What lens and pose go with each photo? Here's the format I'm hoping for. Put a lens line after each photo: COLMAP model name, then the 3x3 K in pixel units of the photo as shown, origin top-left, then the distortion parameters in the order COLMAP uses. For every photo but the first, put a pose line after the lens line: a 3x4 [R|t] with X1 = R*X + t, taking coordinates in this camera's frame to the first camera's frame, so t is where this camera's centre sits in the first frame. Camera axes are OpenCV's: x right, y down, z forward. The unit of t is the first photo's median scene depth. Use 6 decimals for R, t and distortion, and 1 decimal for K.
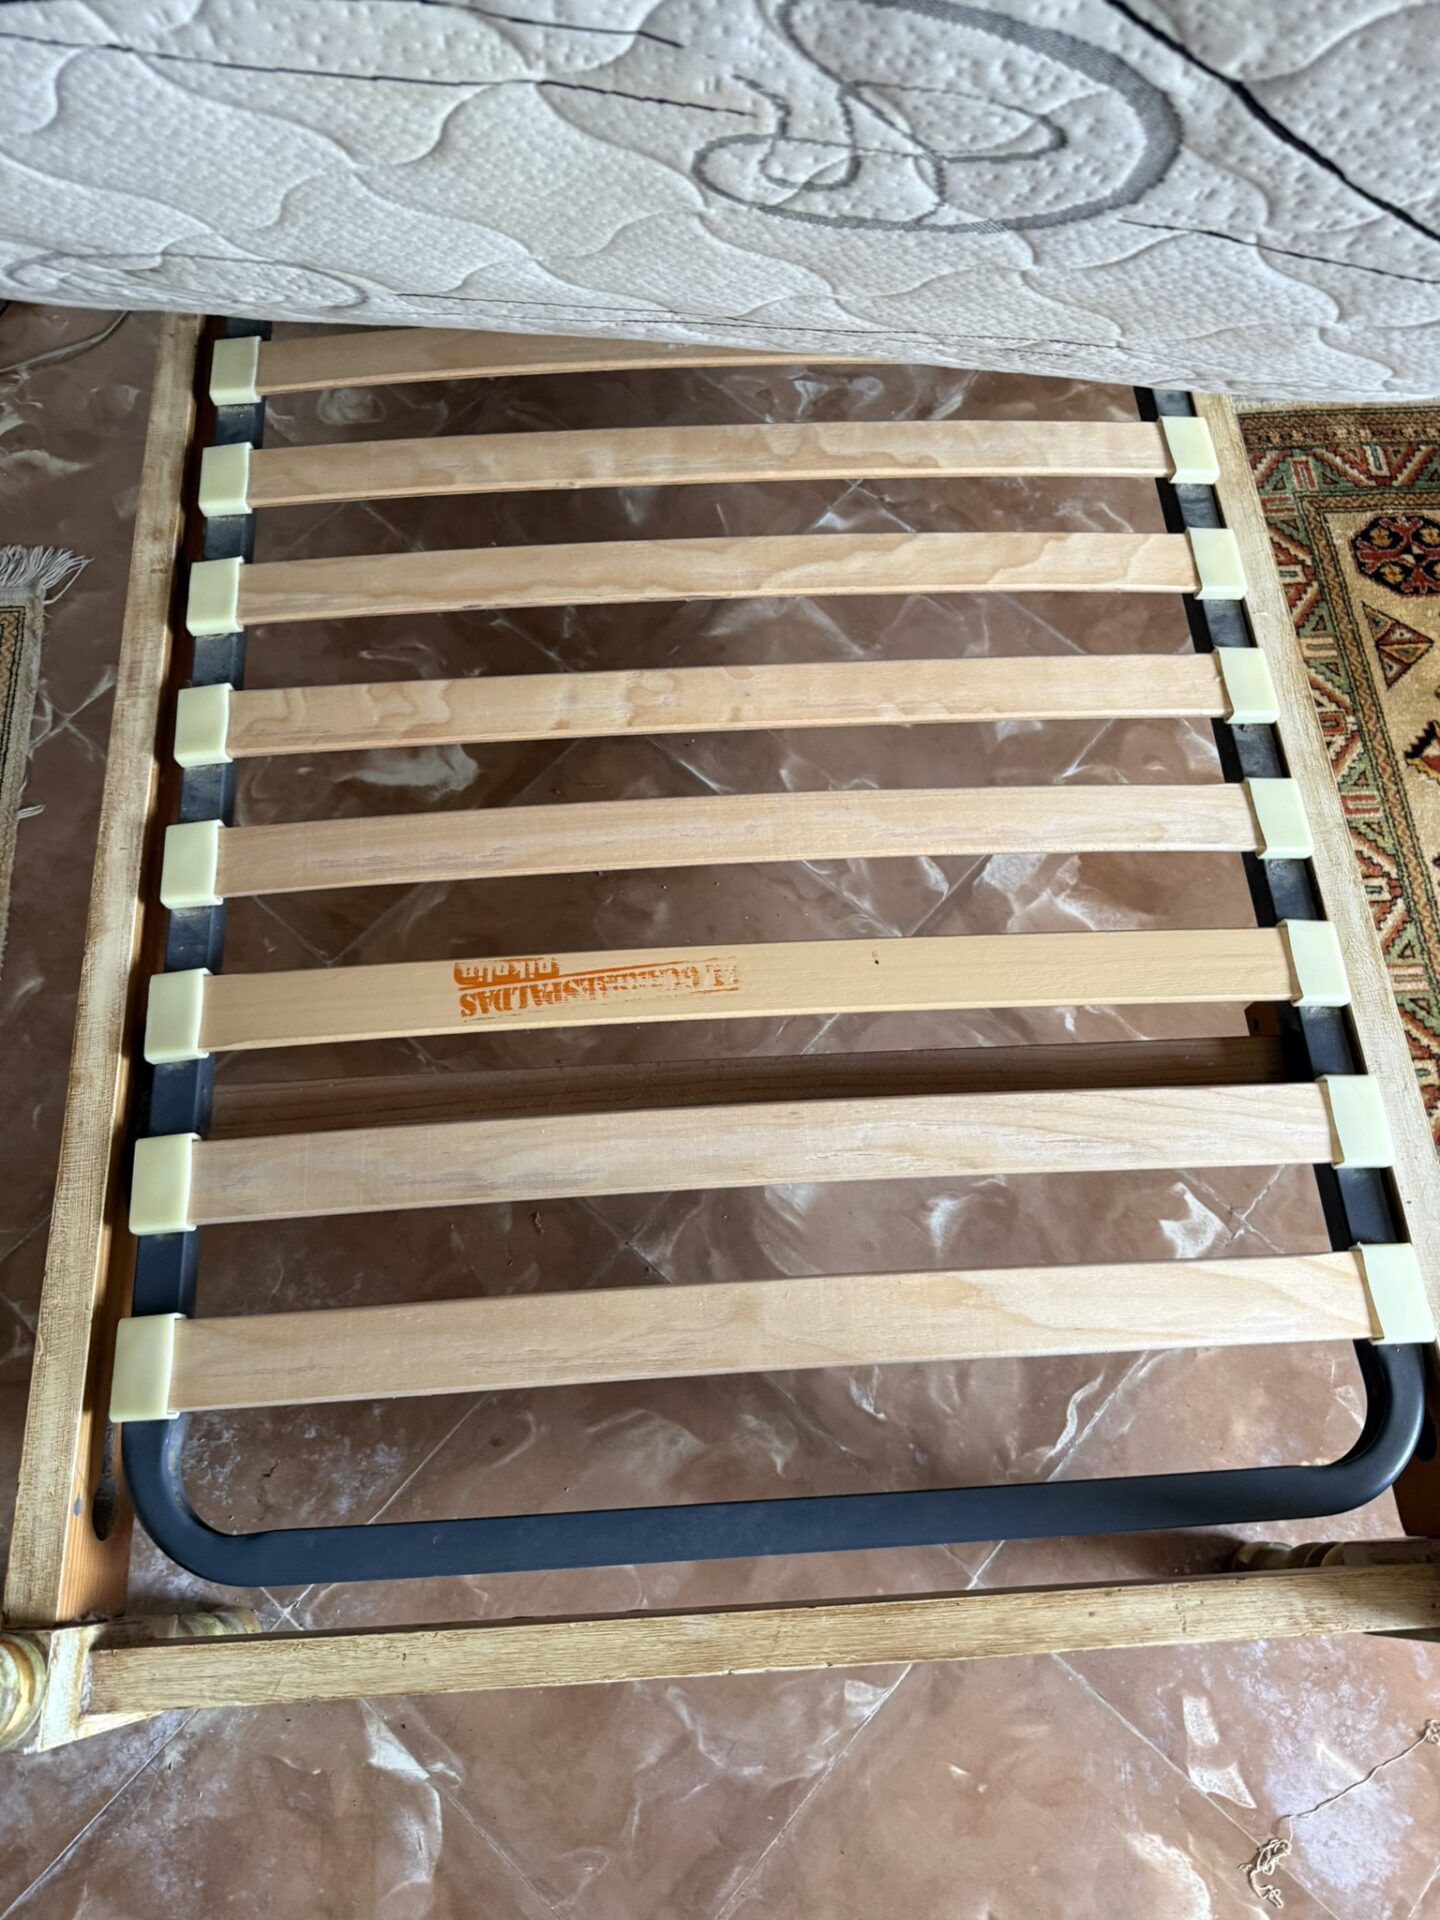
lens RADIAL K [[1349.1, 0, 707.1], [0, 1349.1, 959.3], [0, 0, 1]] dist [-0.006620, -0.001681]
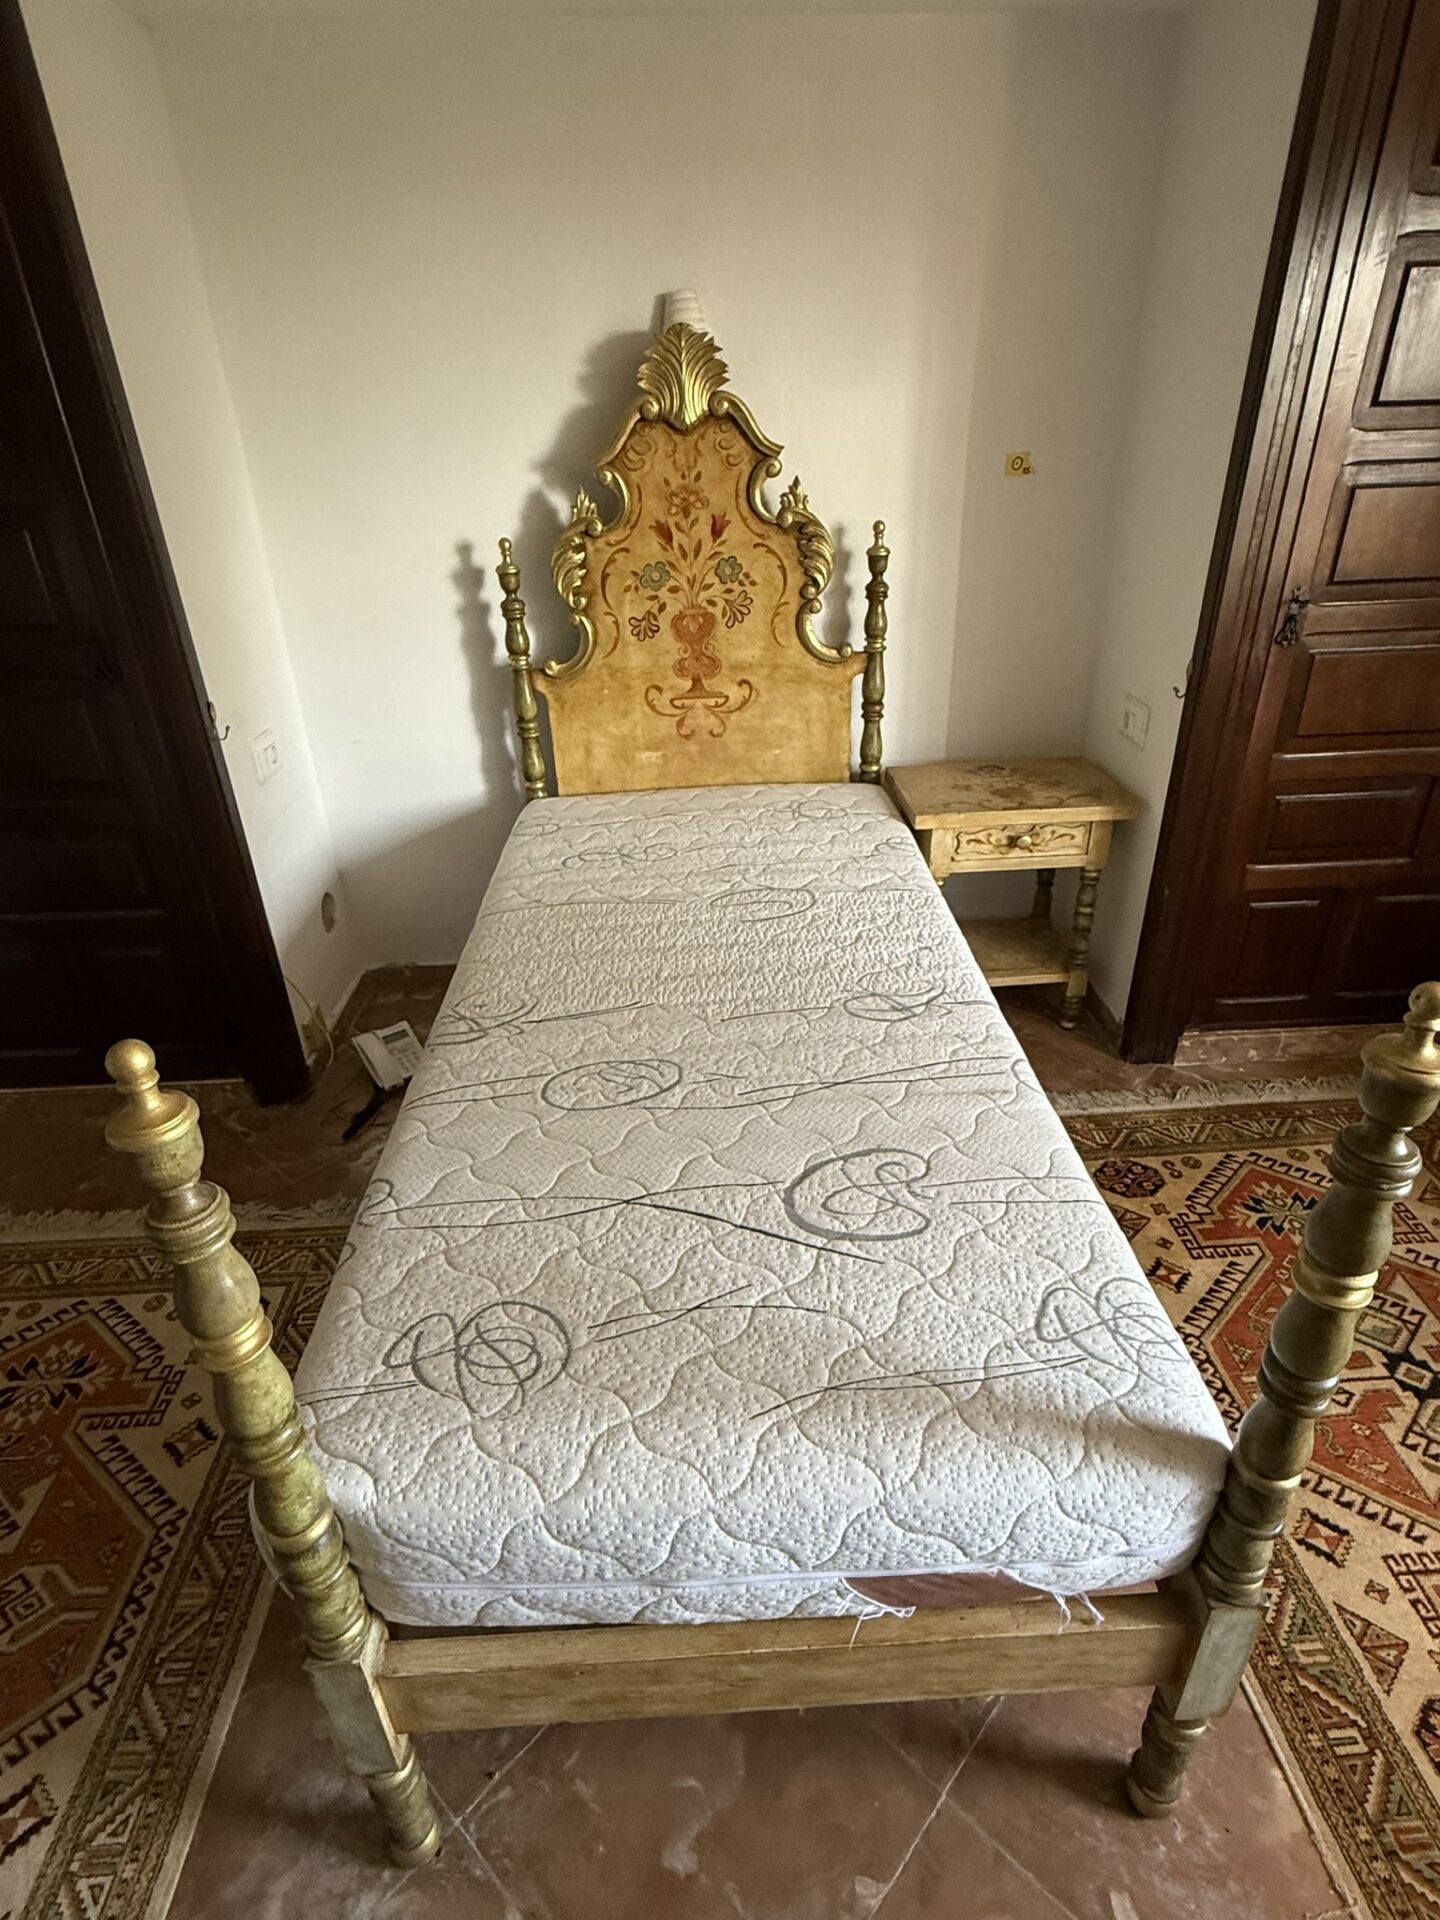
lens RADIAL K [[1017.2, 0, 717.9], [0, 1017.2, 954.2], [0, 0, 1]] dist [0.002718, 0.000964]
pose [[0.998326, -0.046216, -0.034781, 0.032954], [0.013470, 0.770541, -0.637248, 0.366246], [0.056251, 0.635713, 0.769873, -0.311658]]
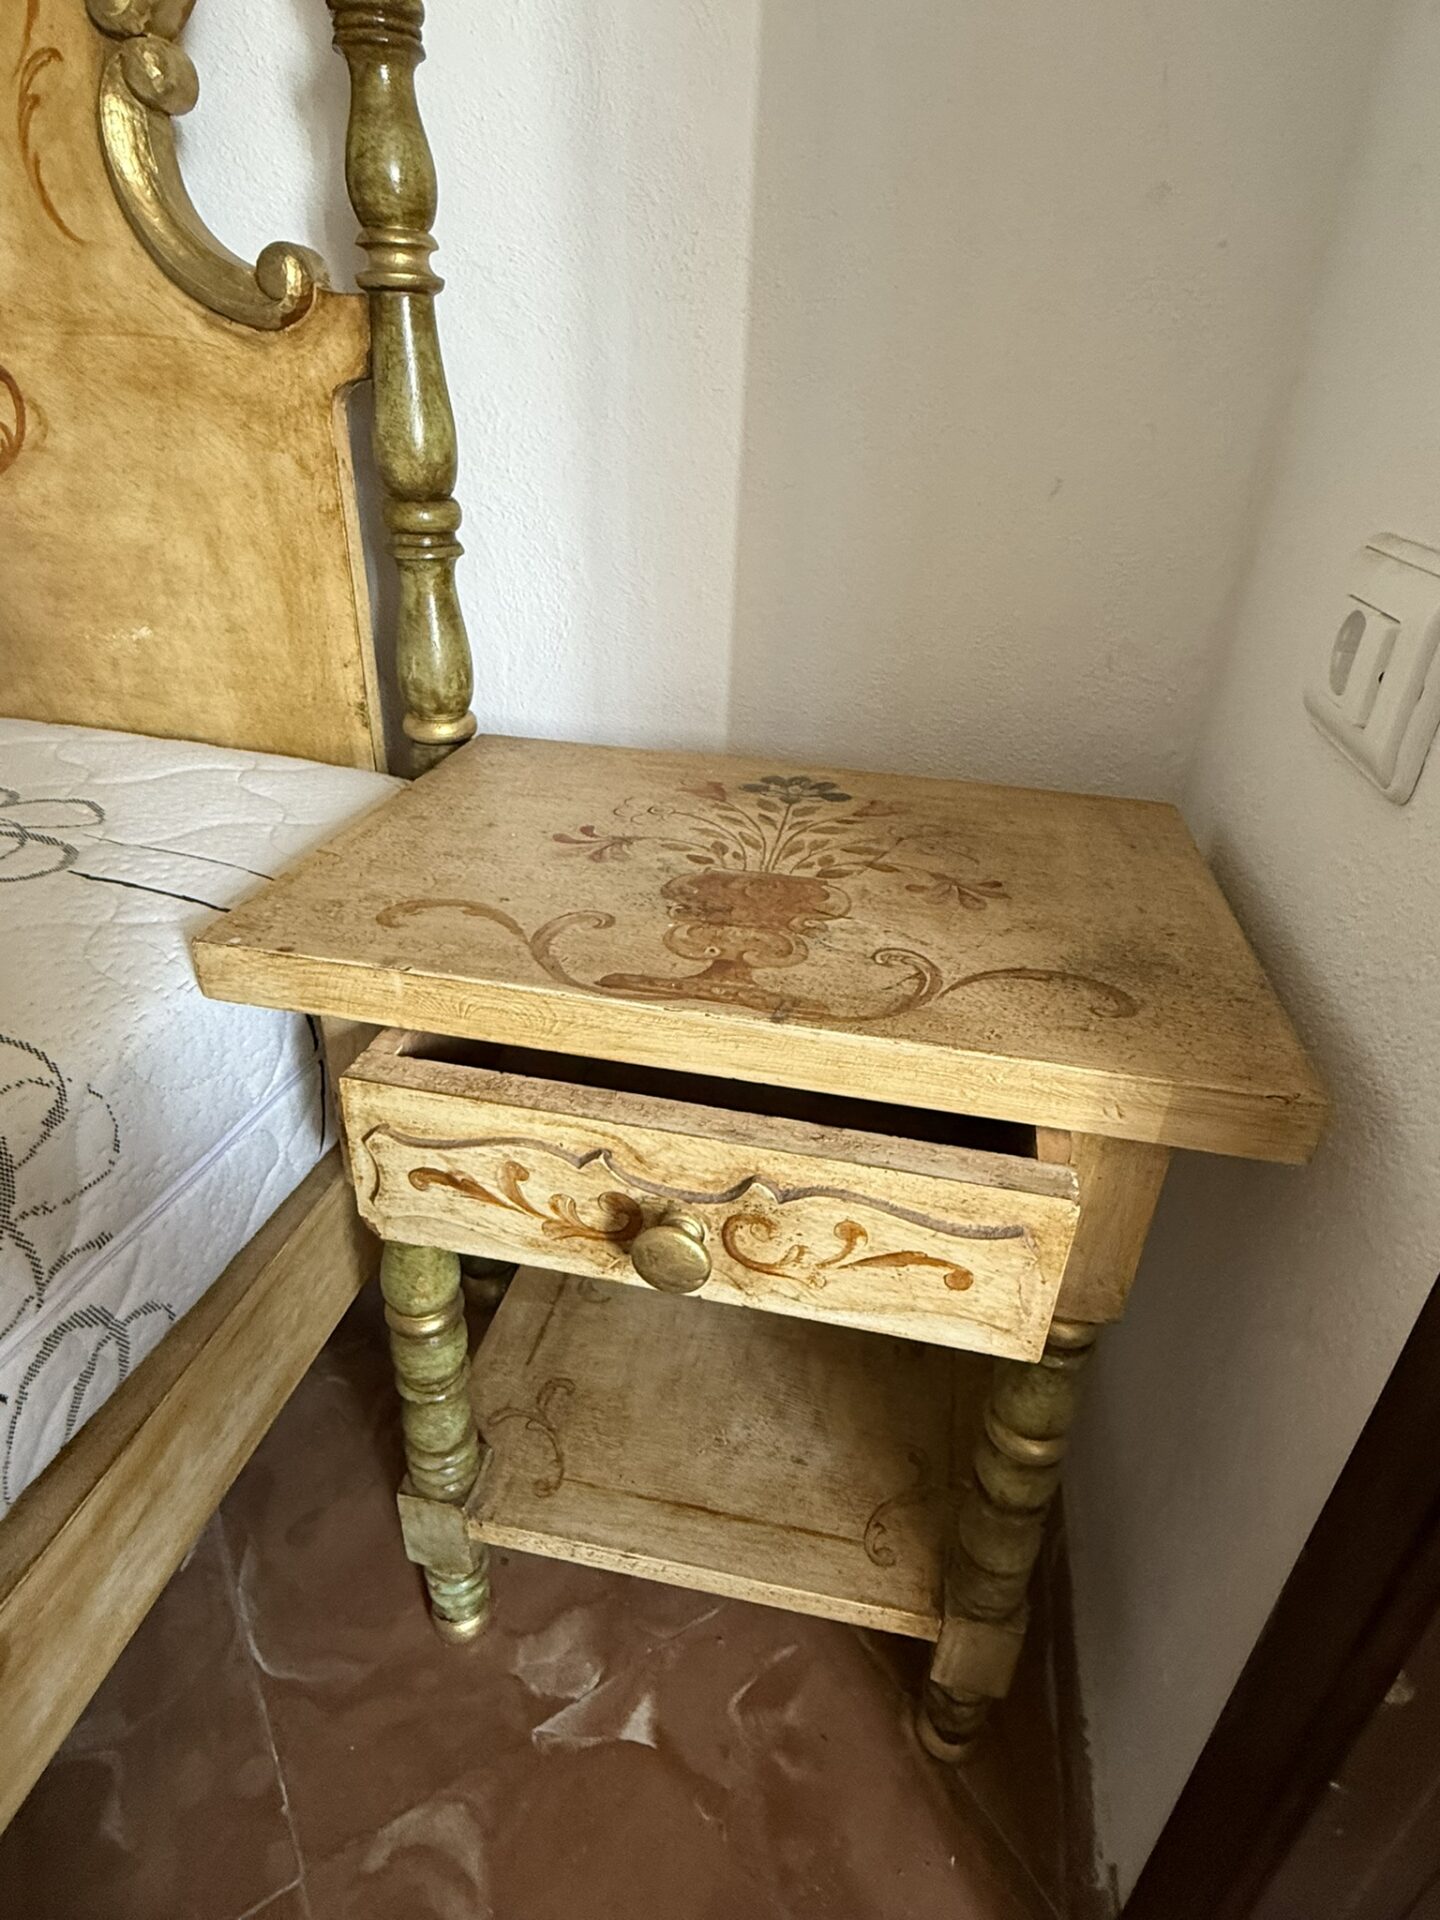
lens RADIAL K [[1034.7, 0, 727.5], [0, 1034.7, 924.0], [0, 0, 1]] dist [0.001619, -0.000439]
pose [[0.968514, 0.130119, -0.212248, 0.549656], [-0.237678, 0.736978, -0.632750, -0.655728], [0.074089, 0.663274, 0.744700, 0.560682]]
